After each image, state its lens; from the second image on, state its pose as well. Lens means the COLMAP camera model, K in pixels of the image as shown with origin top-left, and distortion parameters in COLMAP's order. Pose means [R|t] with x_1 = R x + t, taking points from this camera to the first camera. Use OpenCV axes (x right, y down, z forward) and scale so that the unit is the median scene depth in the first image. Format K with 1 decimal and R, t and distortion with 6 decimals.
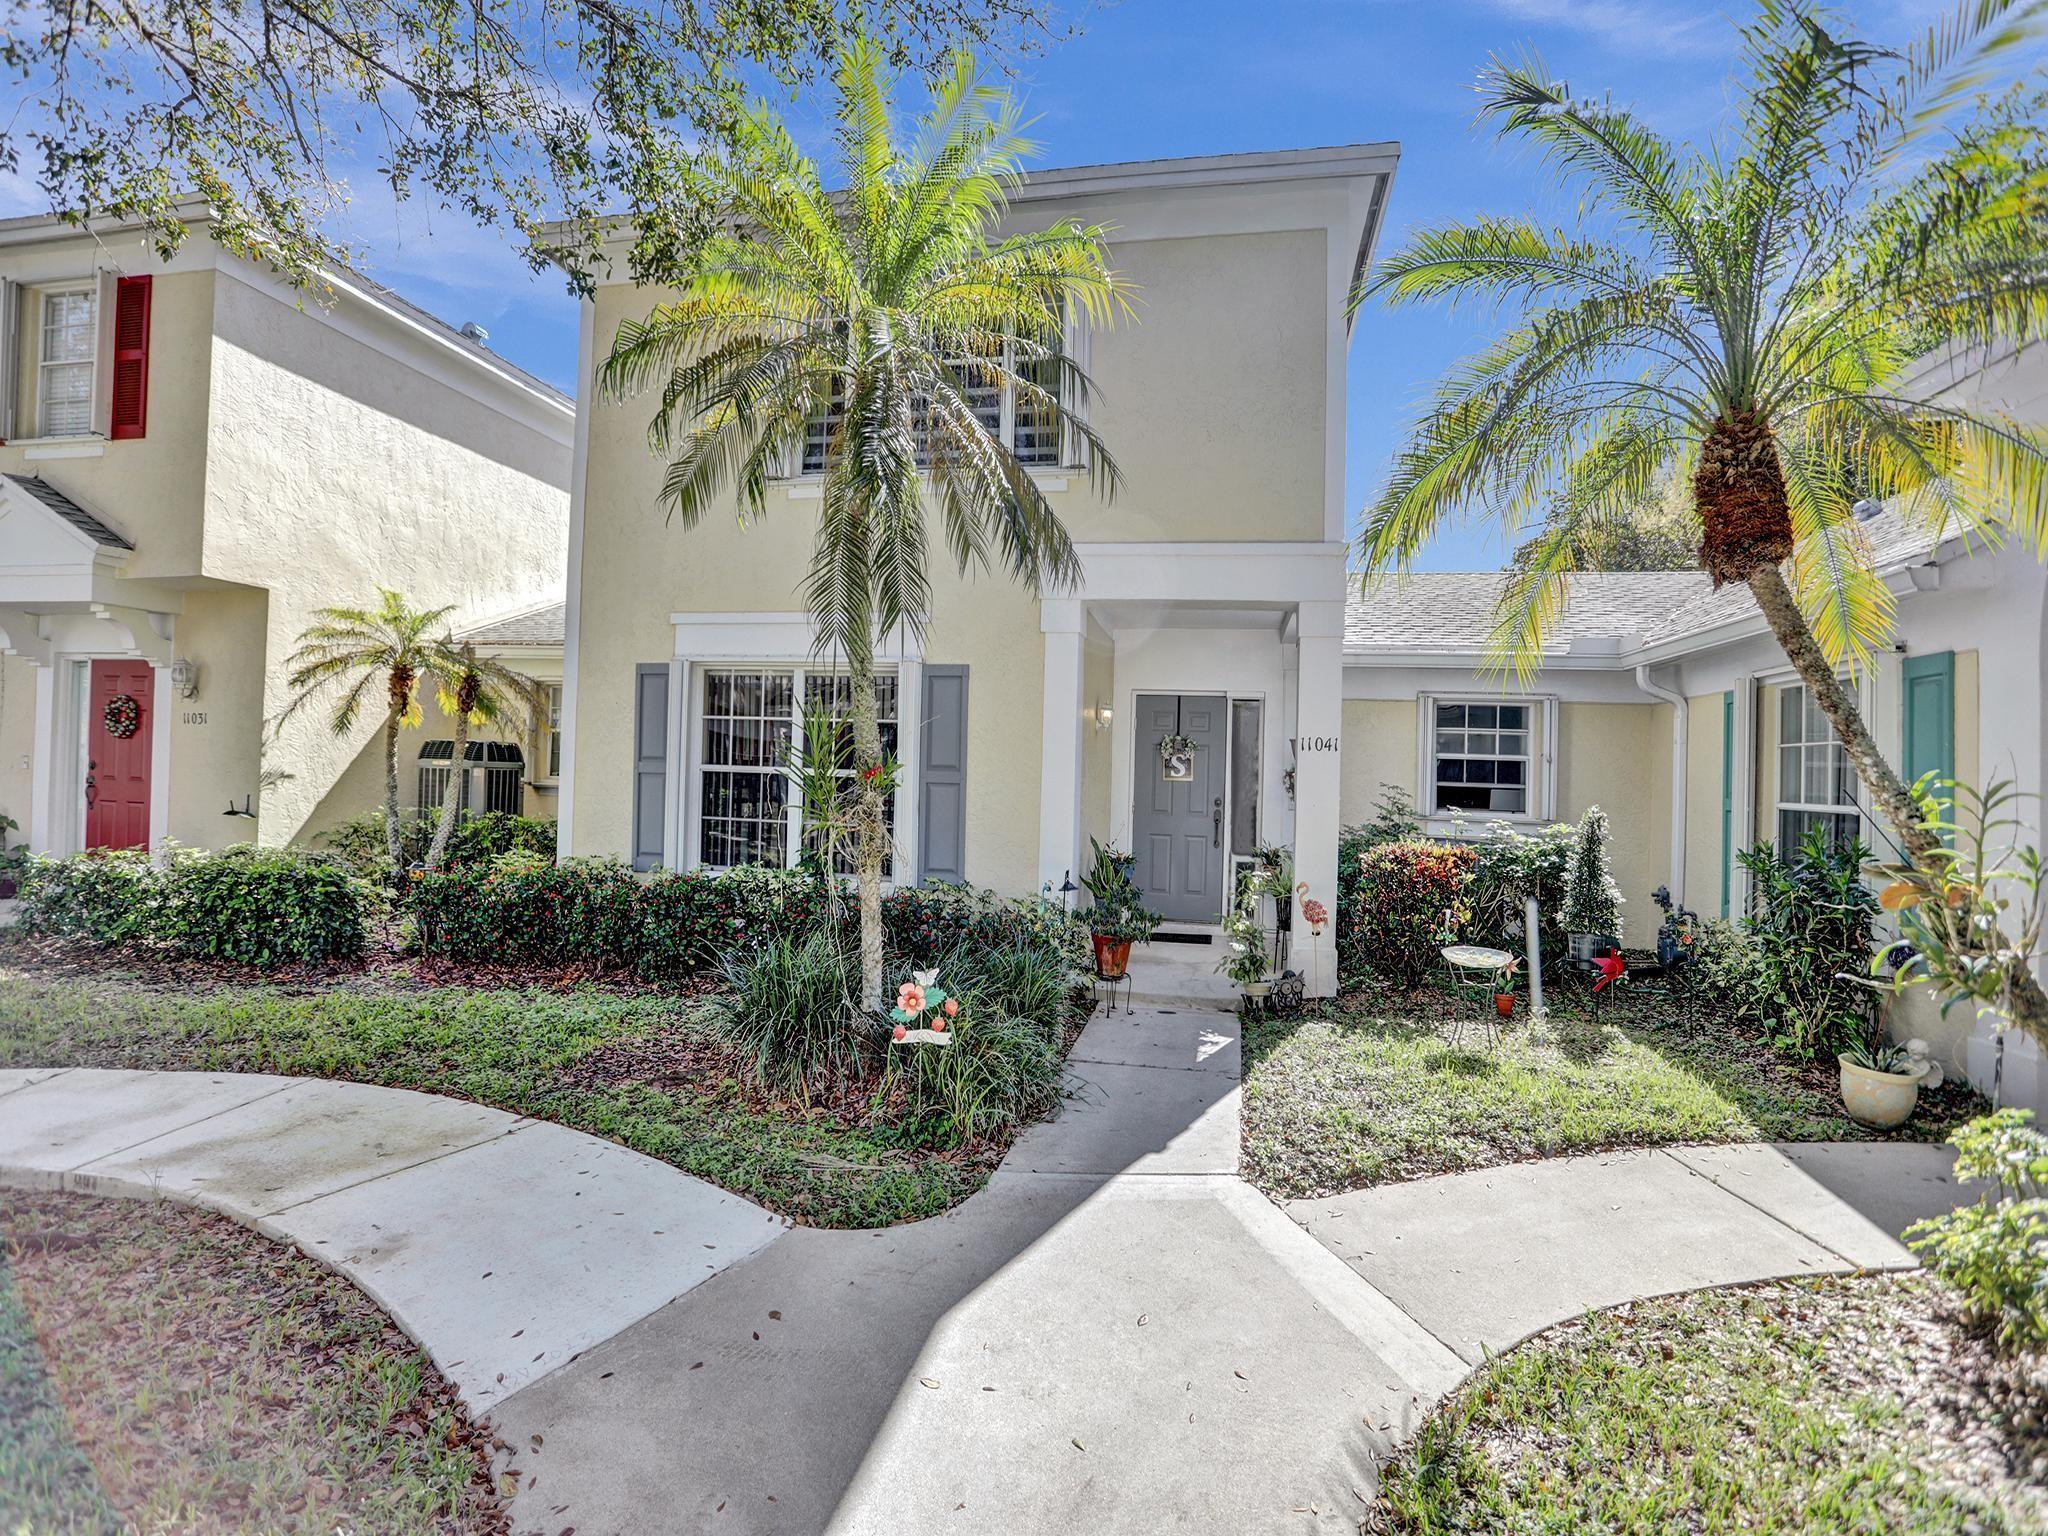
lens RADIAL K [[1017.3, 0, 1036.2], [0, 1017.3, 756.8], [0, 0, 1]] dist [-0.057863, 0.038349]
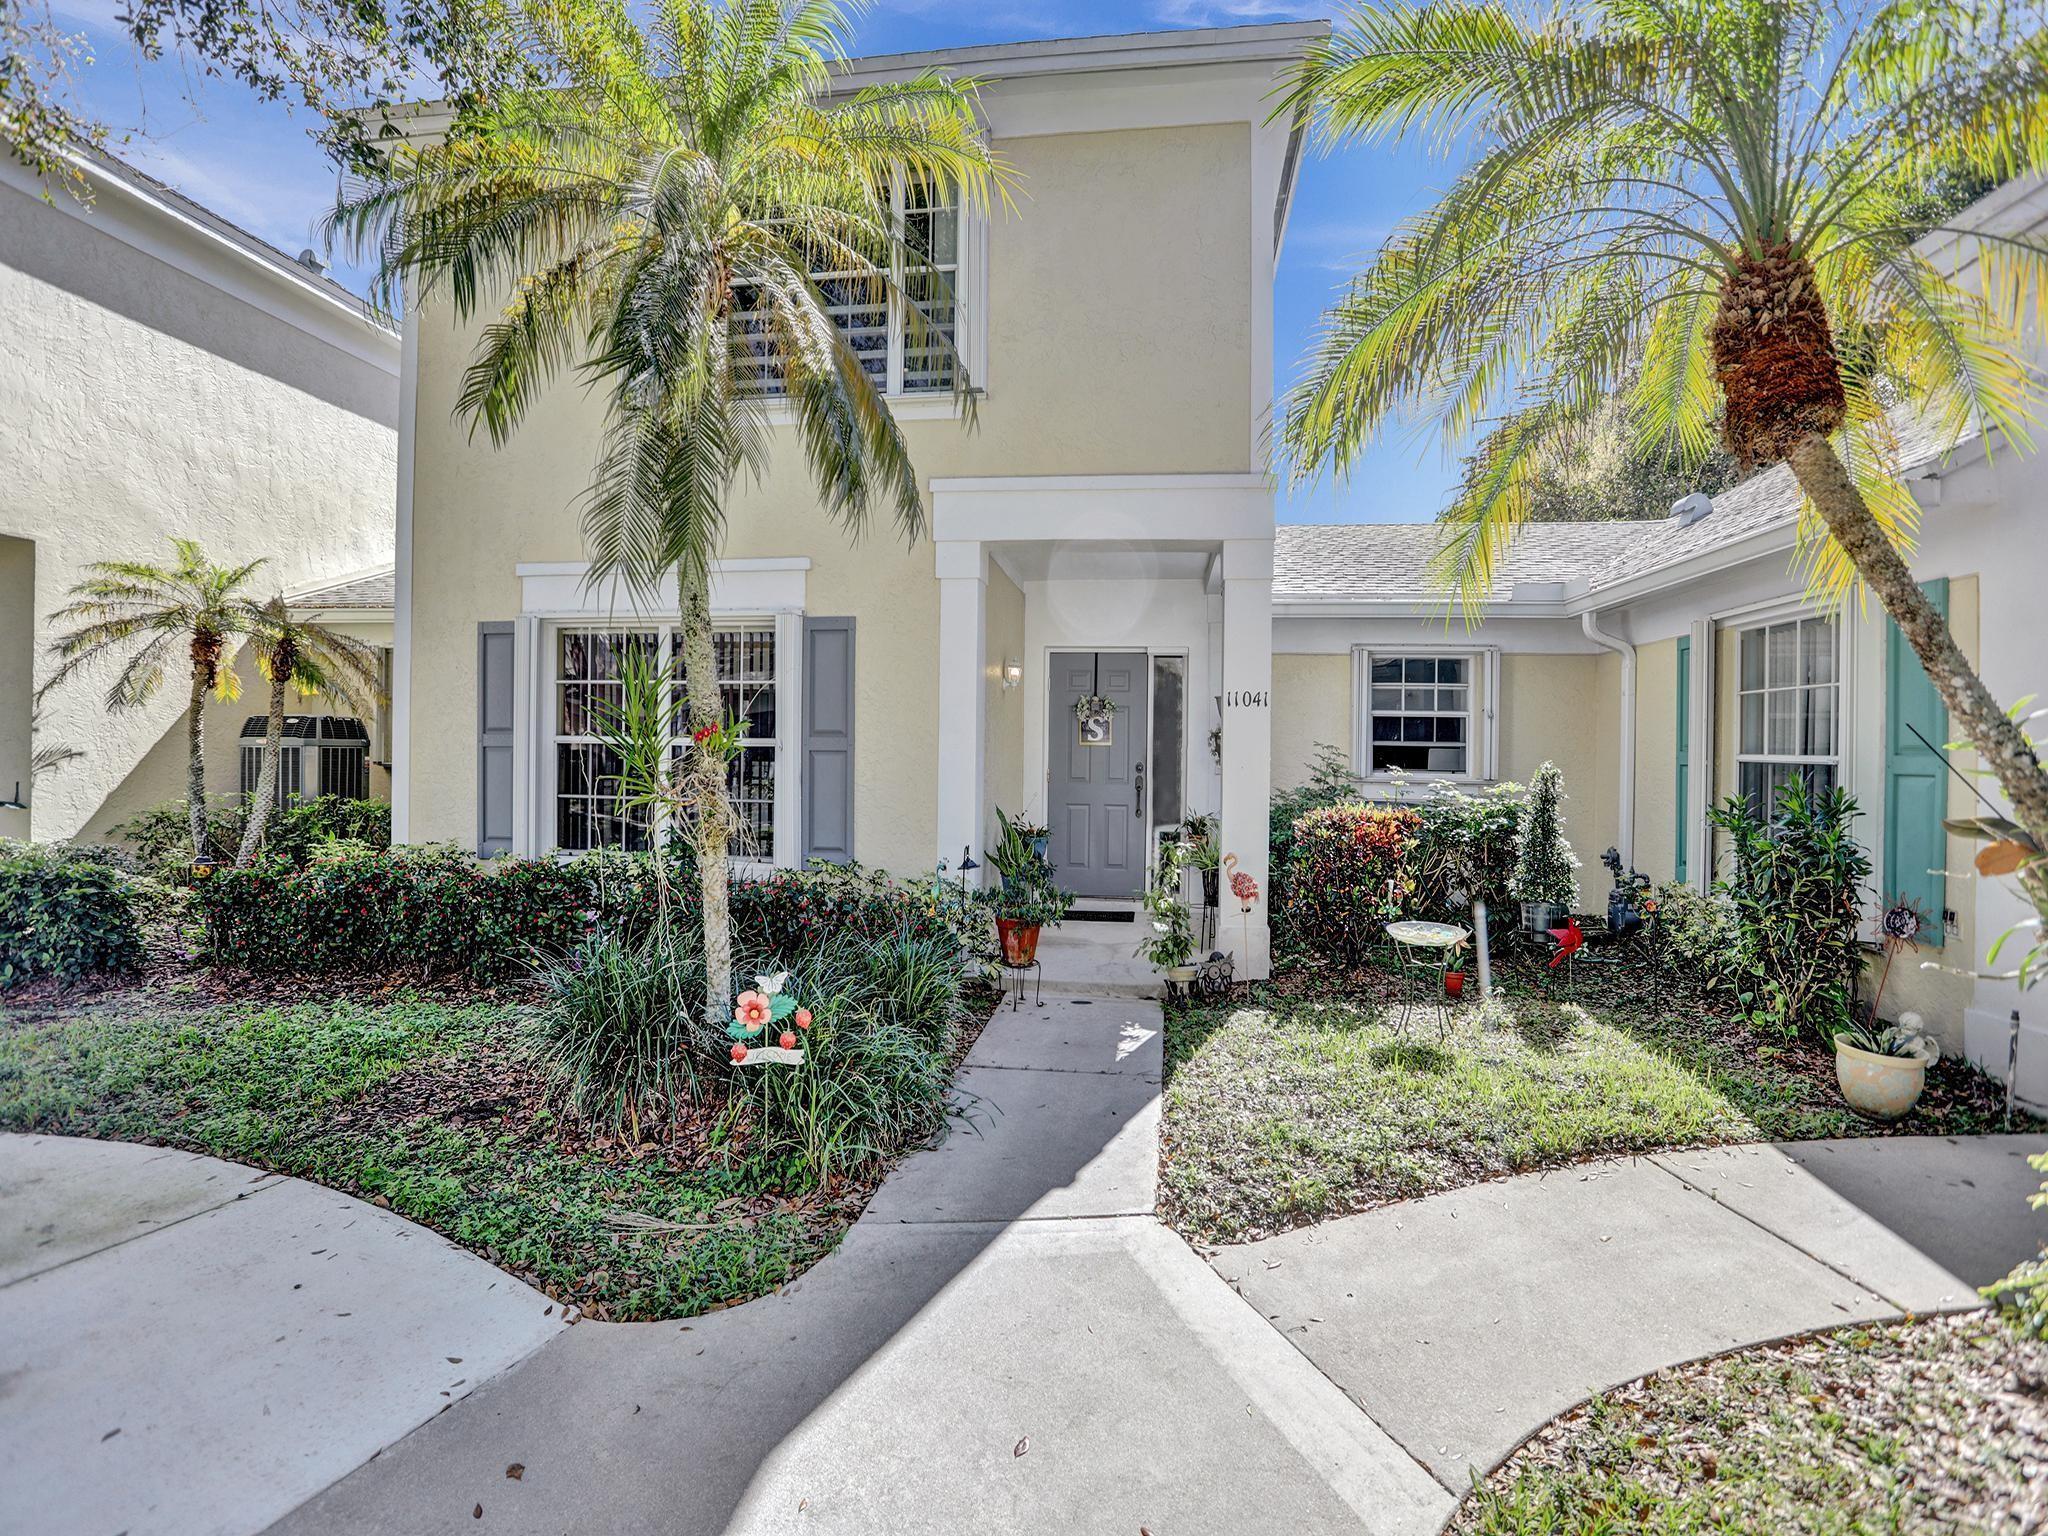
lens RADIAL K [[1017.3, 0, 1036.2], [0, 1017.3, 756.8], [0, 0, 1]] dist [-0.057863, 0.038349]
pose [[0.997673, -0.018949, 0.065498, 0.041287], [0.017240, 0.999499, 0.026552, 0.014432], [-0.065968, -0.025361, 0.997499, 0.141931]]
